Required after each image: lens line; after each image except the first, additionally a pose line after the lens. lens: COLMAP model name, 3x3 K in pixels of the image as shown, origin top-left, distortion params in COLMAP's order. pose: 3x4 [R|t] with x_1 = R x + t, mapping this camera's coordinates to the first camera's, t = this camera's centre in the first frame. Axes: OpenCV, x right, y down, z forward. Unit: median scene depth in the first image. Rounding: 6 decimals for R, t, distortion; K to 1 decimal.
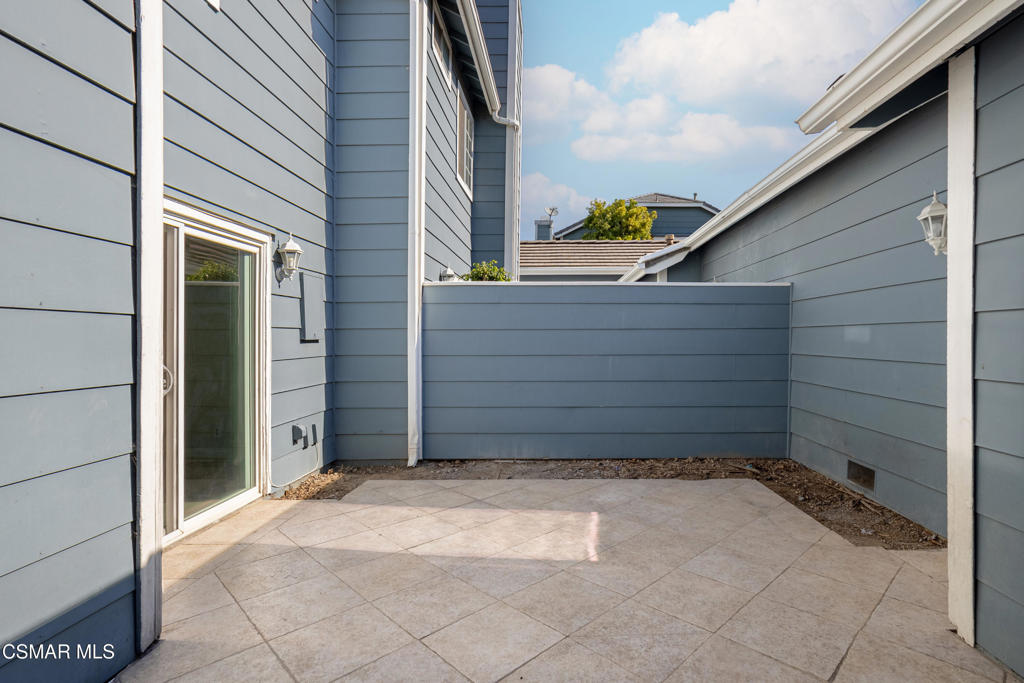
lens RADIAL K [[495.7, 0, 502.2], [0, 495.7, 332.6], [0, 0, 1]] dist [-0.002470, 0.000591]
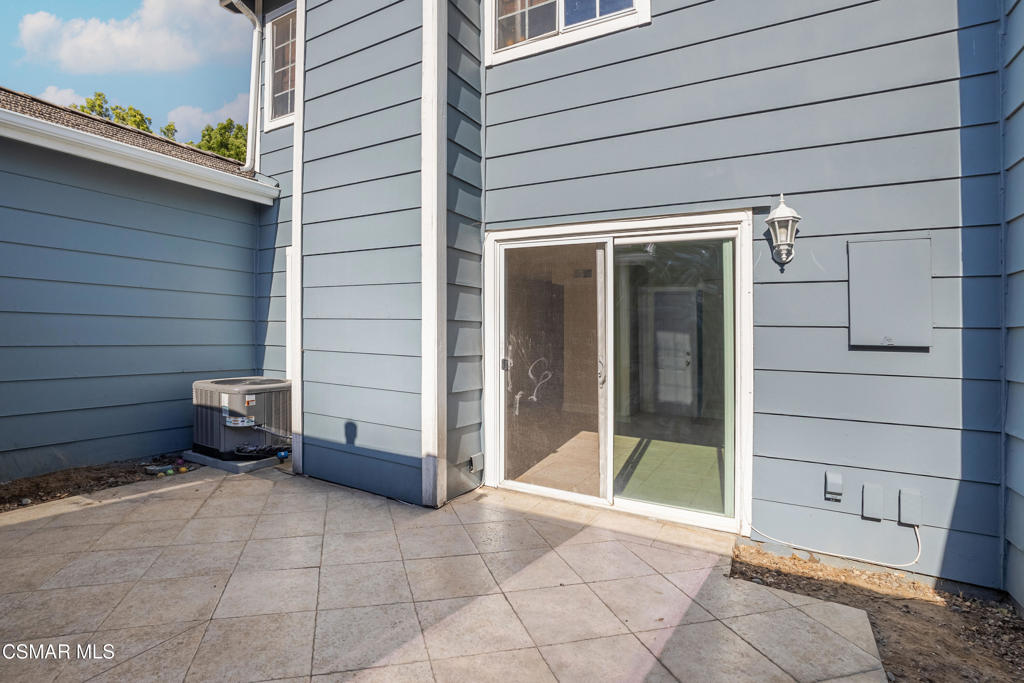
lens RADIAL K [[495.7, 0, 502.2], [0, 495.7, 332.6], [0, 0, 1]] dist [-0.002470, 0.000591]
pose [[-0.395027, -0.000489, -0.918670, 0.521688], [-0.005206, 0.999985, 0.001706, -0.000547], [0.918655, 0.005456, -0.395023, 1.212587]]
